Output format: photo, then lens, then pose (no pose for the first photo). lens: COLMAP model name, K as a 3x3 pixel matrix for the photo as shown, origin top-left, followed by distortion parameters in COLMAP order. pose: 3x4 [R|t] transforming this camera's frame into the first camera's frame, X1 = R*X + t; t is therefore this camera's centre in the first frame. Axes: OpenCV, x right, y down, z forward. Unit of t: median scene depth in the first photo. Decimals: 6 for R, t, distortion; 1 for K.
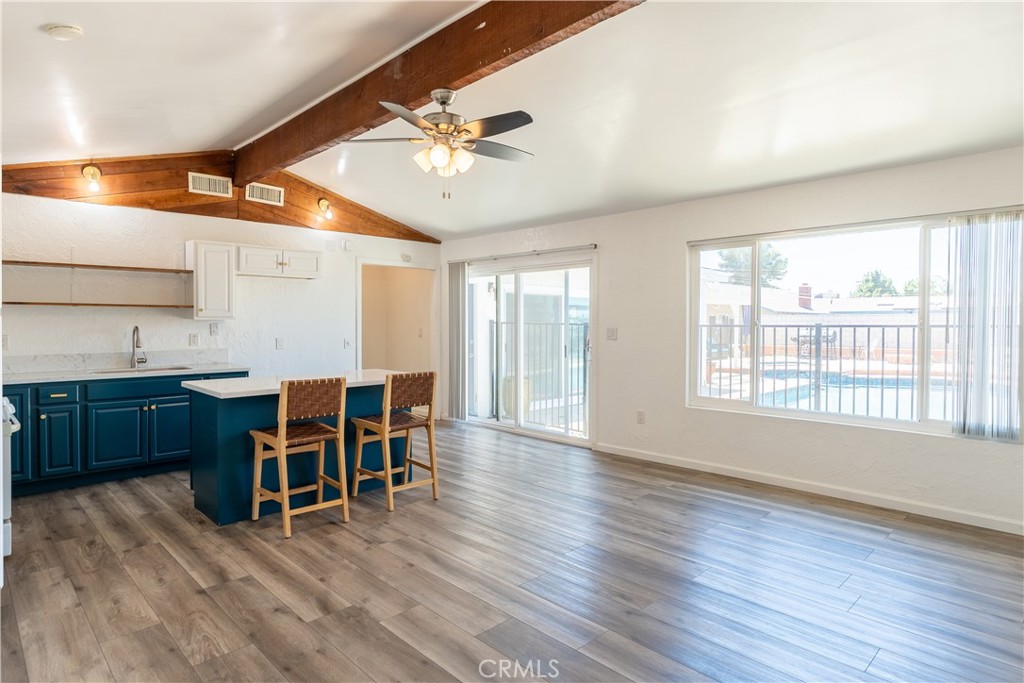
lens RADIAL K [[571.9, 0, 511.5], [0, 571.9, 335.6], [0, 0, 1]] dist [0.004427, -0.000157]
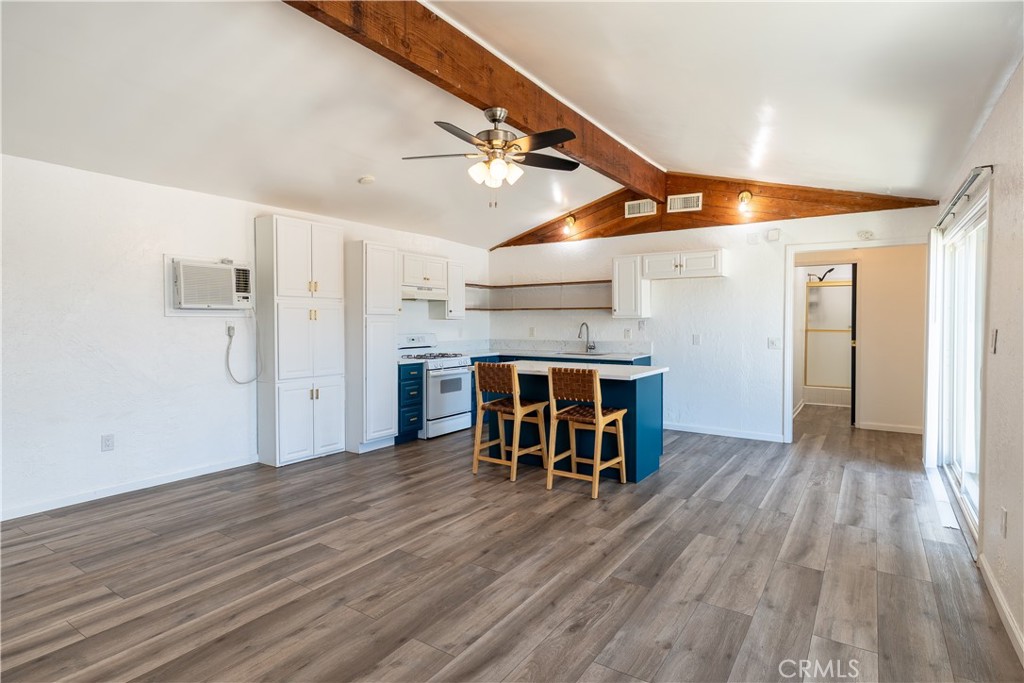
lens RADIAL K [[534.9, 0, 511.5], [0, 534.9, 339.3], [0, 0, 1]] dist [0.011120, 0.001039]
pose [[0.200824, 0.034023, -0.979036, 0.625123], [-0.021897, 0.999303, 0.030236, -0.012213], [0.979383, 0.015366, 0.201429, 0.570111]]
